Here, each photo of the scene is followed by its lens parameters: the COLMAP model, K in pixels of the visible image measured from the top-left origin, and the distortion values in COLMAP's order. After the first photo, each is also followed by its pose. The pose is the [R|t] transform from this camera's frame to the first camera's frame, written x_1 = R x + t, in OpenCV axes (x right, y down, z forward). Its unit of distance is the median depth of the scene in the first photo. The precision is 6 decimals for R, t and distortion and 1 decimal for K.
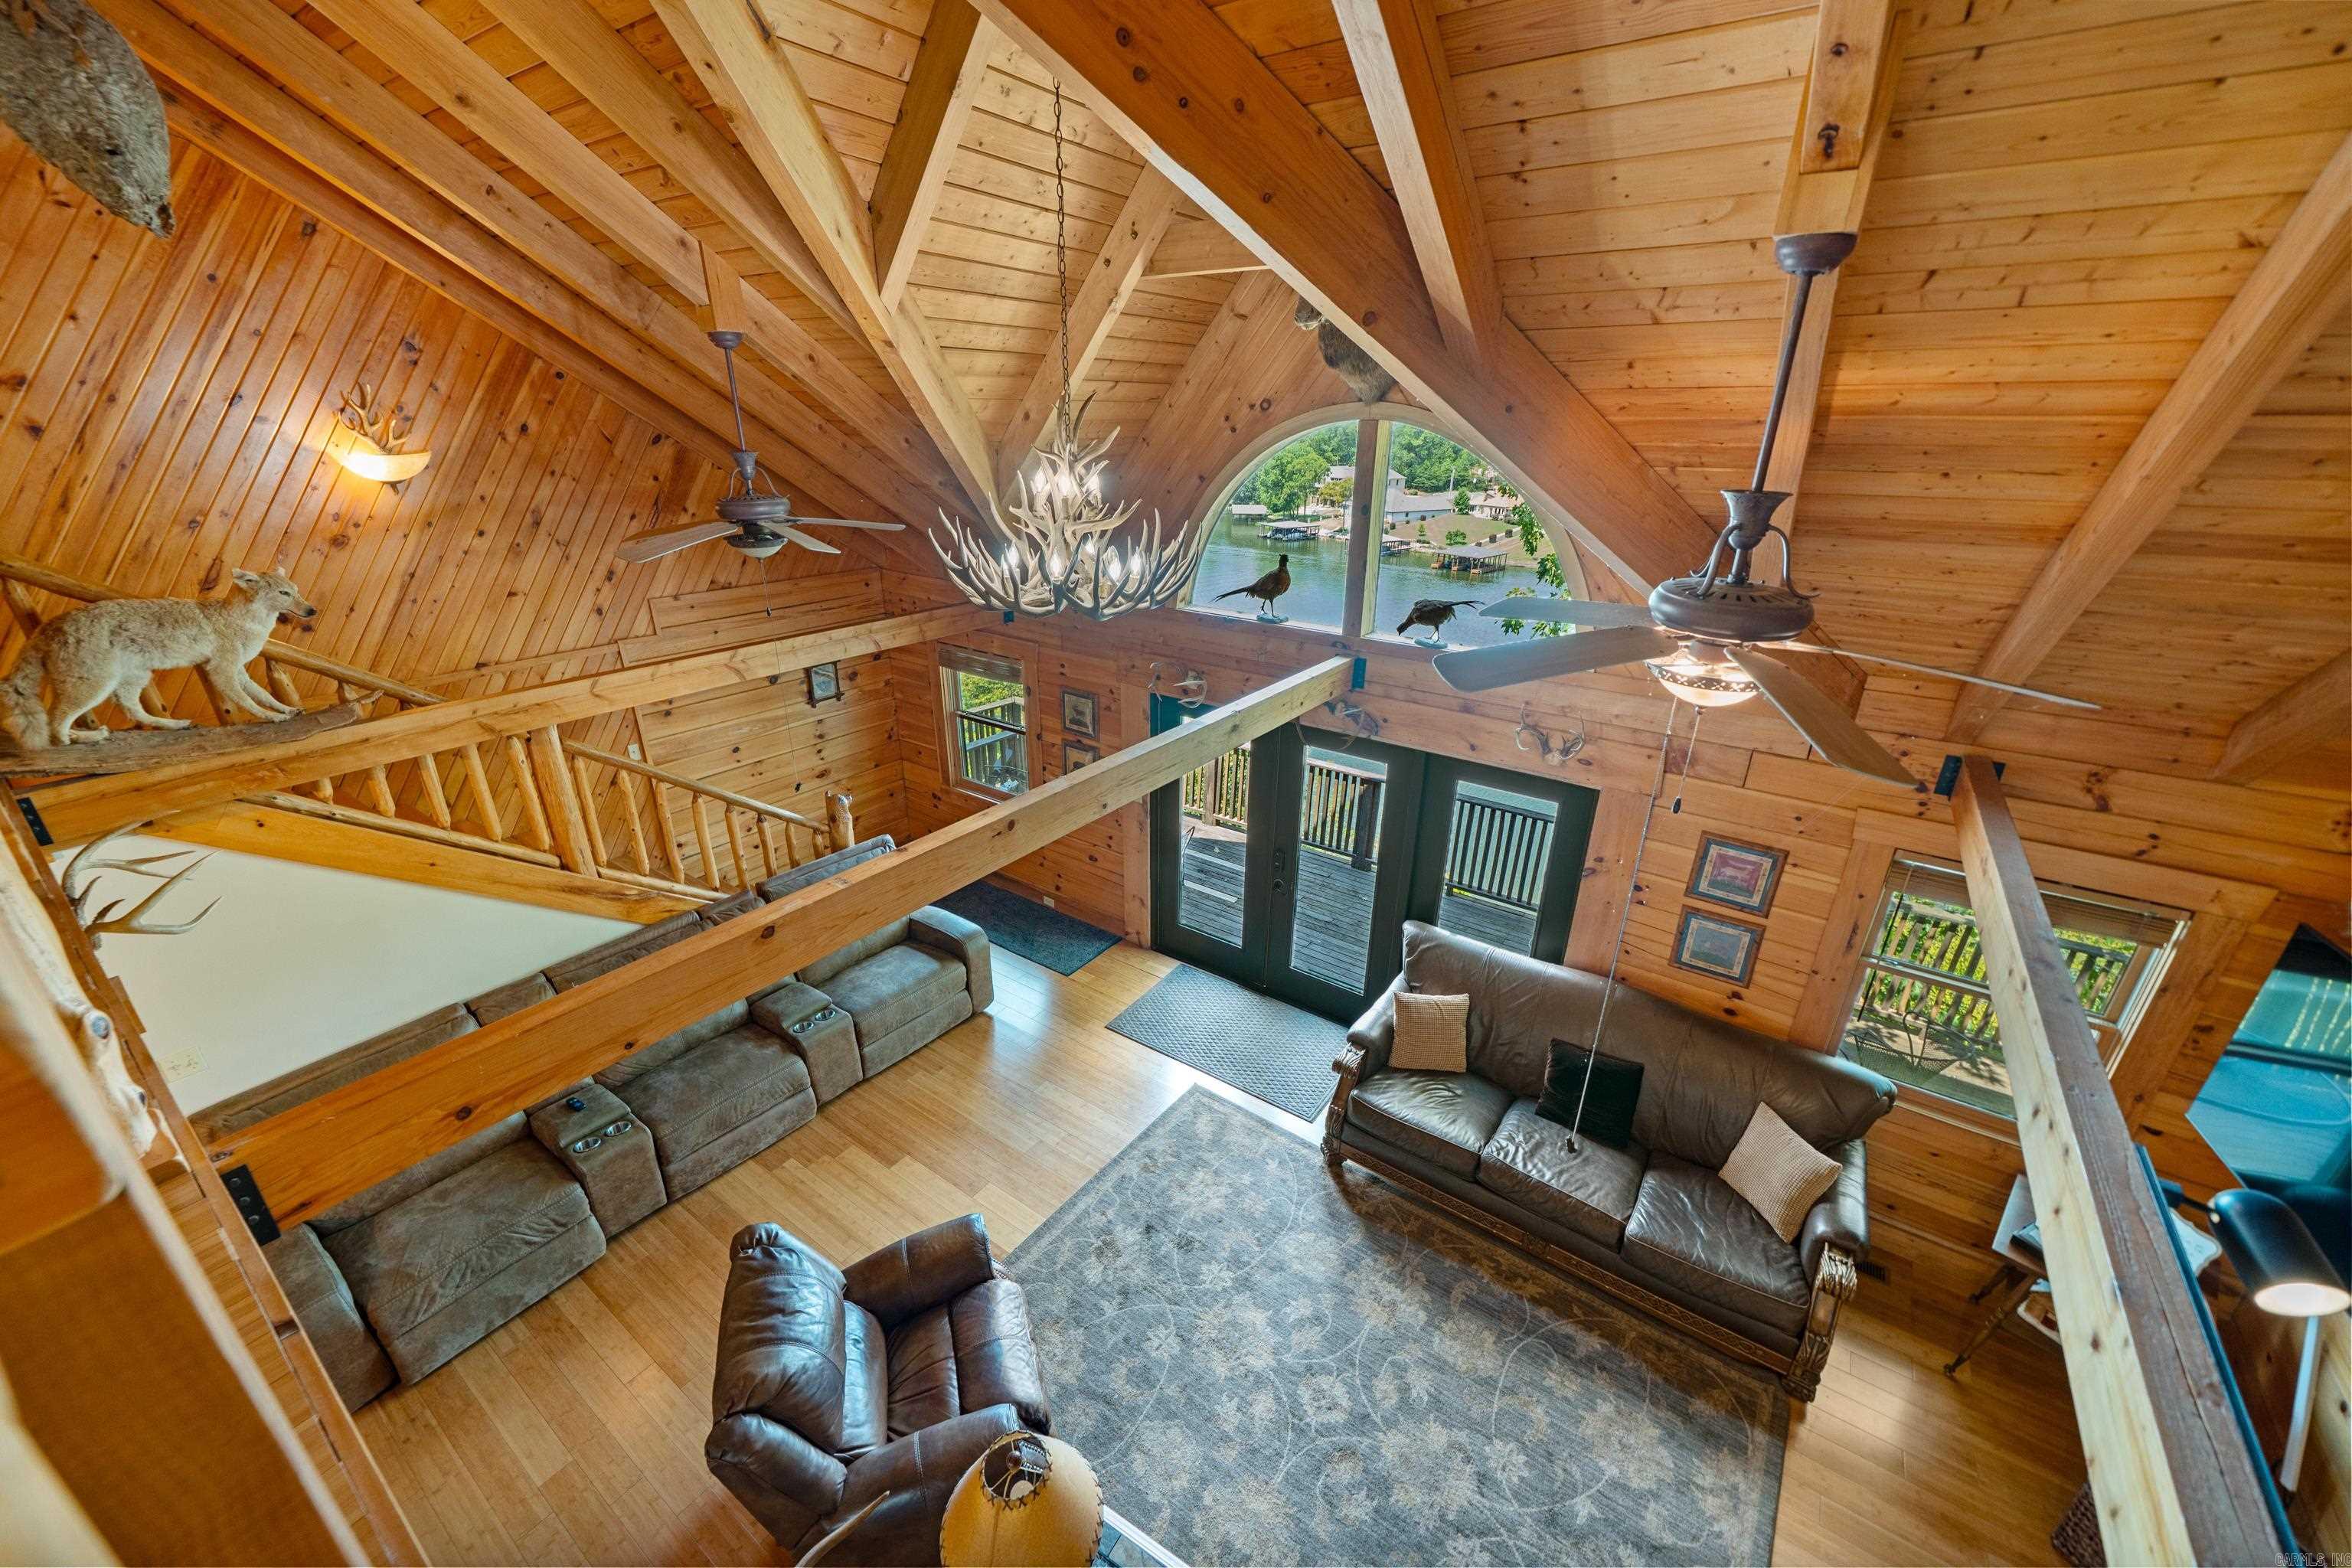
lens RADIAL K [[878.9, 0, 1178.6], [0, 878.9, 787.5], [0, 0, 1]] dist [0.000398, -0.000135]
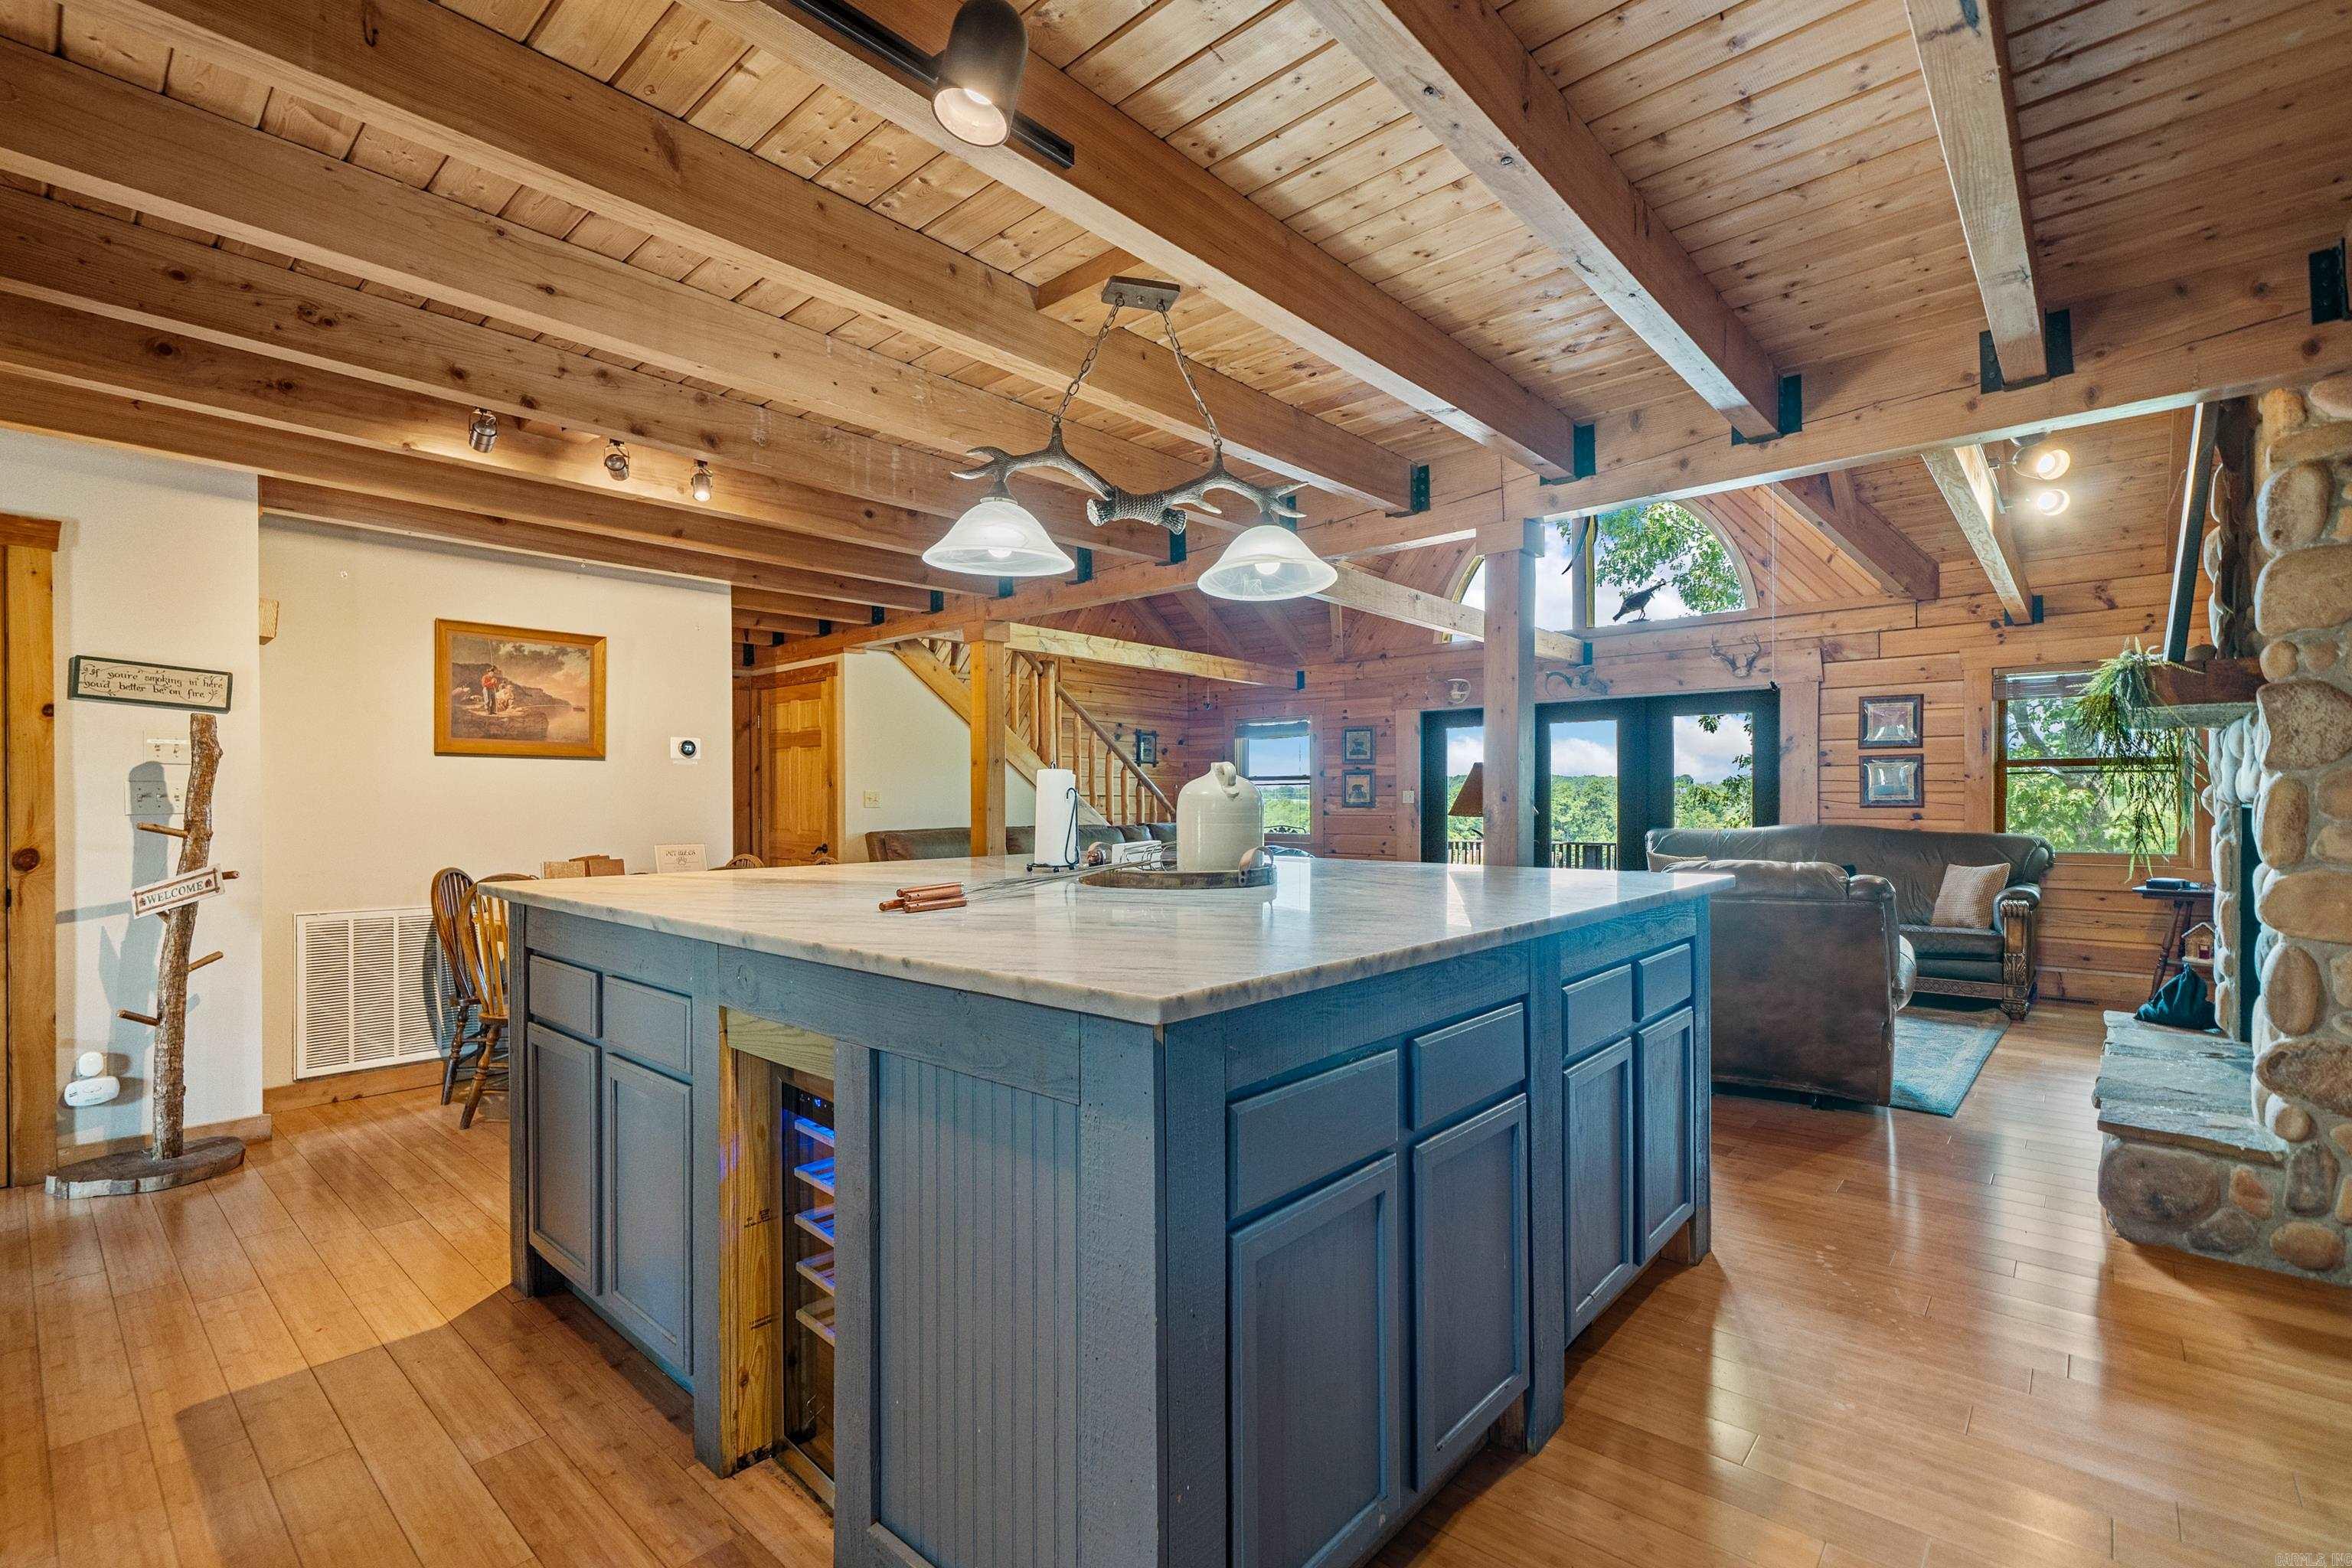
lens RADIAL K [[1040.9, 0, 1175.1], [0, 1040.9, 803.3], [0, 0, 1]] dist [0.001400, 0.001426]
pose [[0.991543, -0.013717, -0.129054, -0.263655], [-0.036233, 0.925599, -0.376767, 0.829940], [0.124620, 0.378256, 0.917274, -0.572152]]
